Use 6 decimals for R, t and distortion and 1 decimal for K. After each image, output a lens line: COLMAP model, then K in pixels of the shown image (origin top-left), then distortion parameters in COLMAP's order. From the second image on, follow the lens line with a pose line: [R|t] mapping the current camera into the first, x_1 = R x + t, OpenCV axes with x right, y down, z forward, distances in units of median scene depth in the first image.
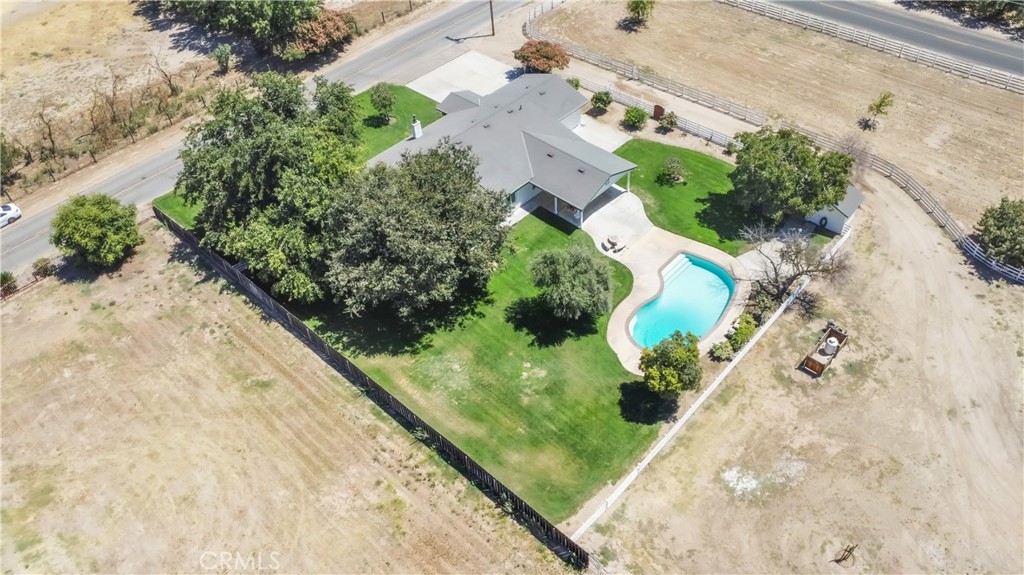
lens RADIAL K [[743.5, 0, 512.0], [0, 743.5, 287.5], [0, 0, 1]] dist [-0.015165, -0.028584]
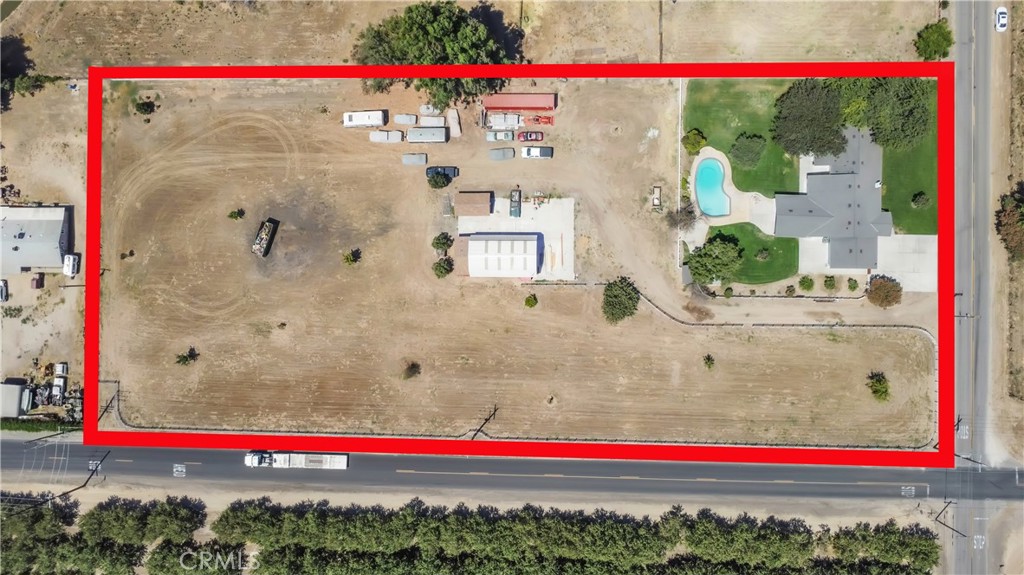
lens RADIAL K [[743.5, 0, 512.0], [0, 743.5, 287.5], [0, 0, 1]] dist [-0.015165, -0.028584]
pose [[-0.739397, 0.667148, 0.090585, 0.670110], [-0.393537, -0.537427, 0.745855, -1.622548], [0.546279, 0.515834, 0.659920, -0.770963]]
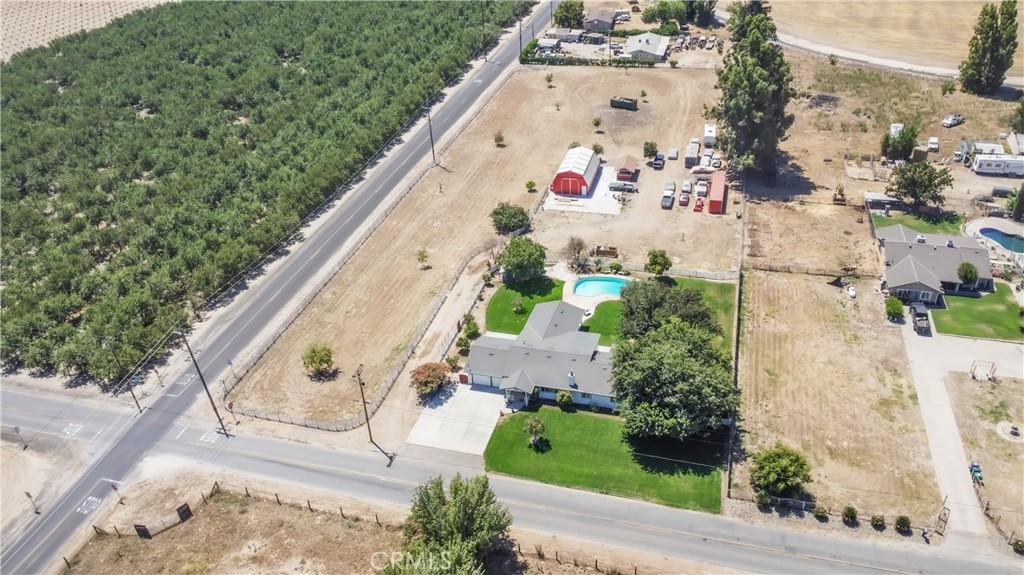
lens RADIAL K [[743.5, 0, 512.0], [0, 743.5, 287.5], [0, 0, 1]] dist [-0.015165, -0.028584]
pose [[-0.446353, -0.425521, 0.787211, -1.282963], [0.677908, 0.413451, 0.607865, -1.400600], [-0.584132, 0.804978, 0.103919, 0.872548]]
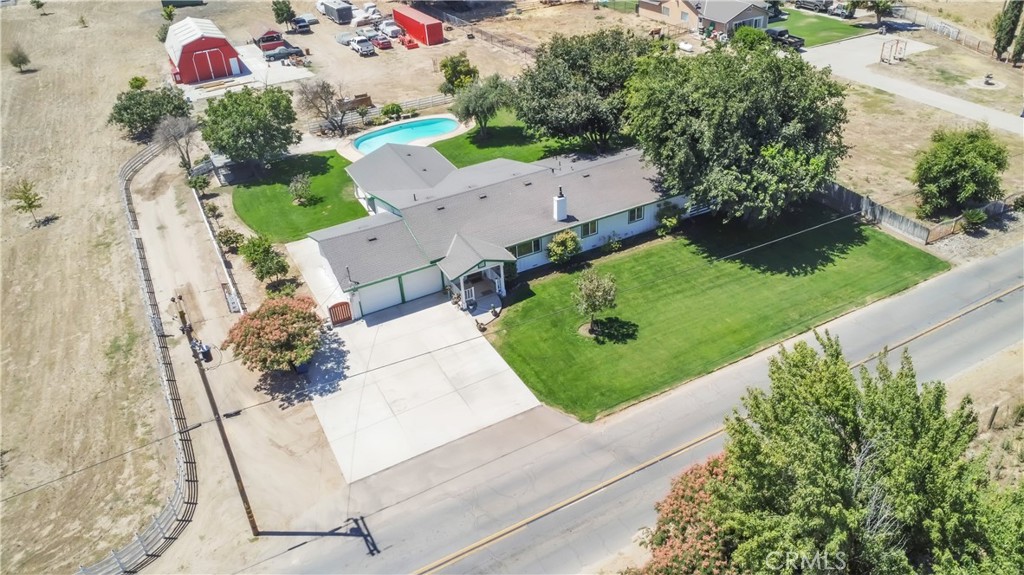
lens RADIAL K [[743.5, 0, 512.0], [0, 743.5, 287.5], [0, 0, 1]] dist [-0.015165, -0.028584]
pose [[-0.939062, -0.094943, 0.330376, -0.372596], [0.301227, 0.235736, 0.923954, -0.987881], [-0.165604, 0.967168, -0.192771, 1.378196]]
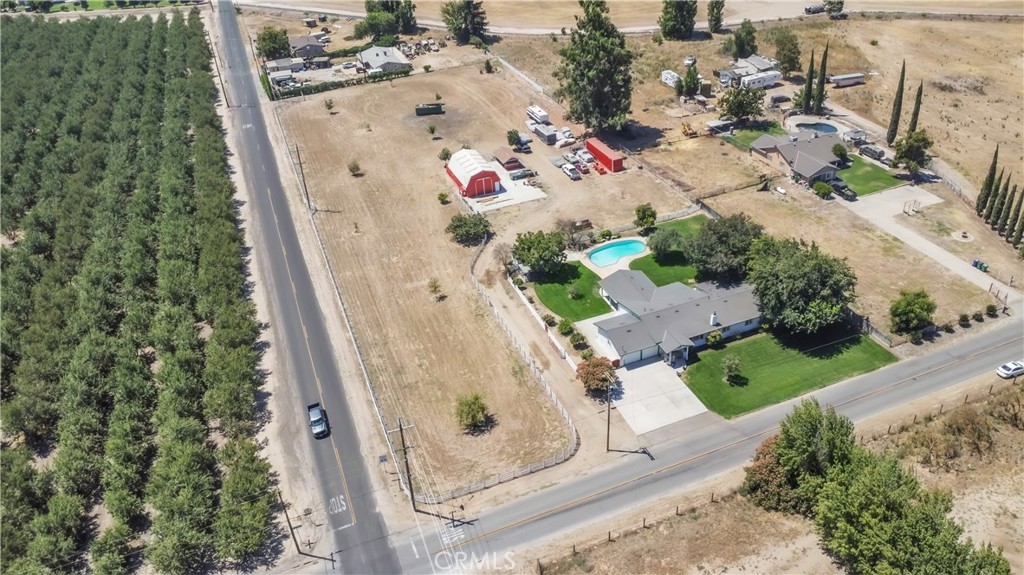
lens RADIAL K [[743.5, 0, 512.0], [0, 743.5, 287.5], [0, 0, 1]] dist [-0.015165, -0.028584]
pose [[-0.890697, -0.153164, 0.428018, -0.459840], [0.386582, 0.240204, 0.890425, -2.006562], [-0.239193, 0.958563, -0.154739, 1.441475]]
